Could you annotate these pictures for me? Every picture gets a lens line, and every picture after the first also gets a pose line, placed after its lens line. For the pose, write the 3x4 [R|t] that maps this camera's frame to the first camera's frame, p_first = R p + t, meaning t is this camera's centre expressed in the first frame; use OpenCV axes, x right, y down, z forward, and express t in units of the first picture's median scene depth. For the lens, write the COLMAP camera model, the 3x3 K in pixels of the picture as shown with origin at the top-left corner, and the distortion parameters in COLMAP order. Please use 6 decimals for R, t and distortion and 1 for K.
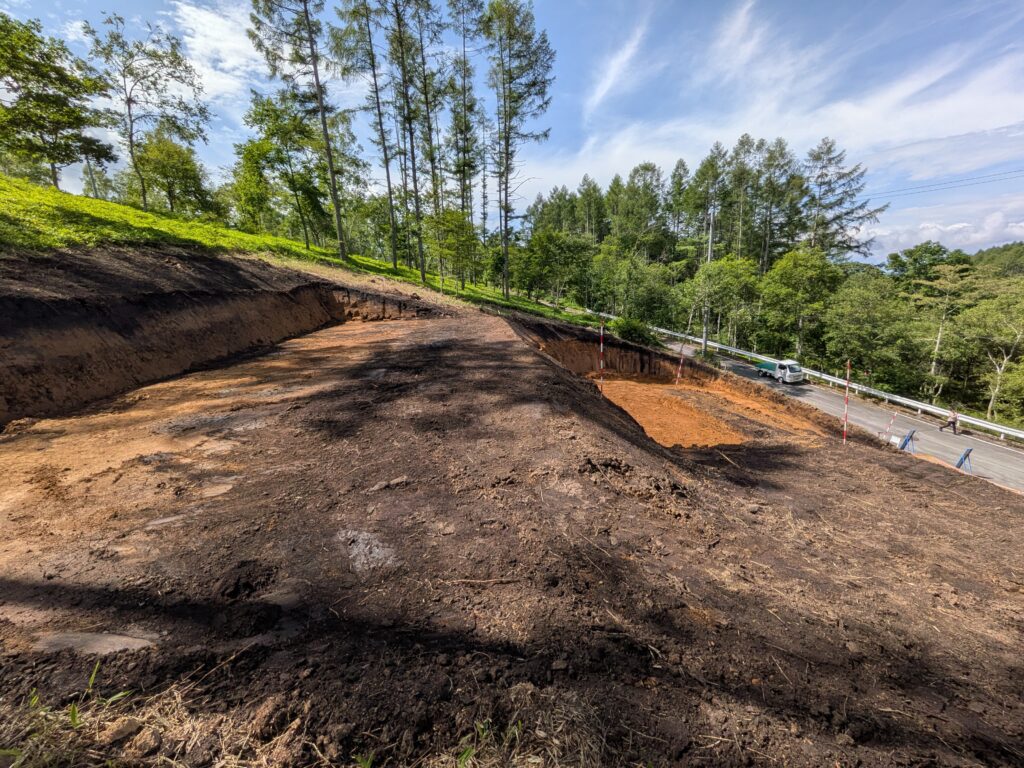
lens RADIAL K [[411.9, 0, 510.6], [0, 411.9, 385.1], [0, 0, 1]] dist [-0.003568, 0.001031]
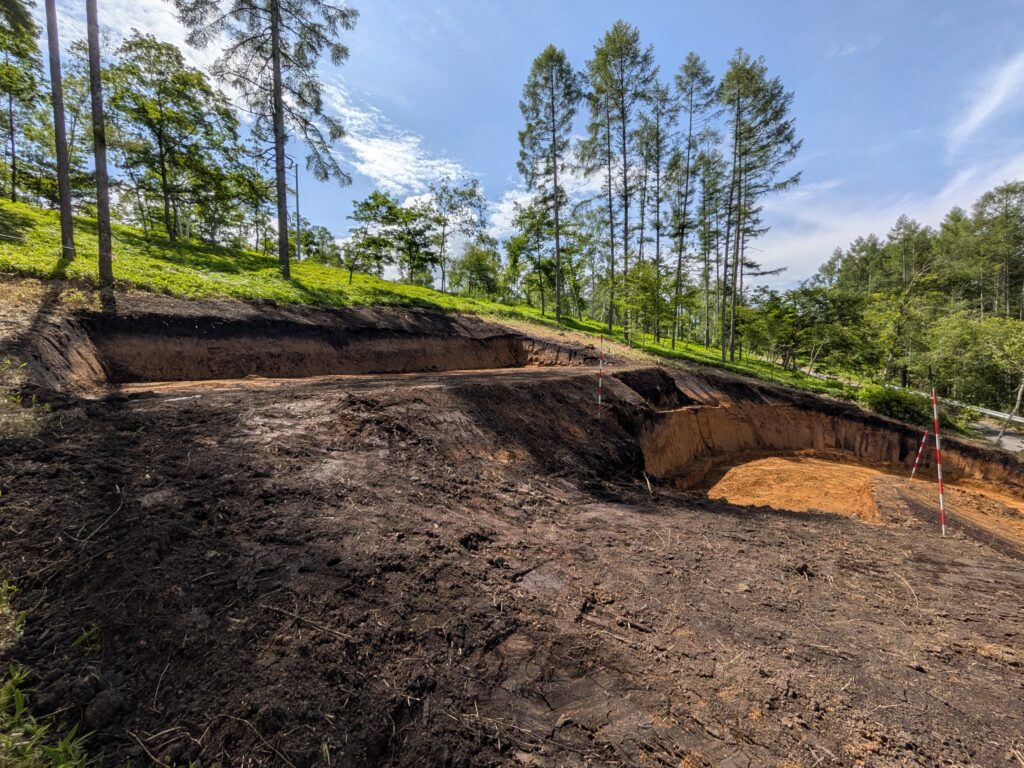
lens RADIAL K [[411.9, 0, 509.0], [0, 411.9, 384.9], [0, 0, 1]] dist [-0.003568, 0.001031]
pose [[0.787653, 0.061694, -0.613022, 0.225632], [-0.167669, 0.978886, -0.116918, 0.036516], [0.592866, 0.194875, 0.781367, 0.043231]]
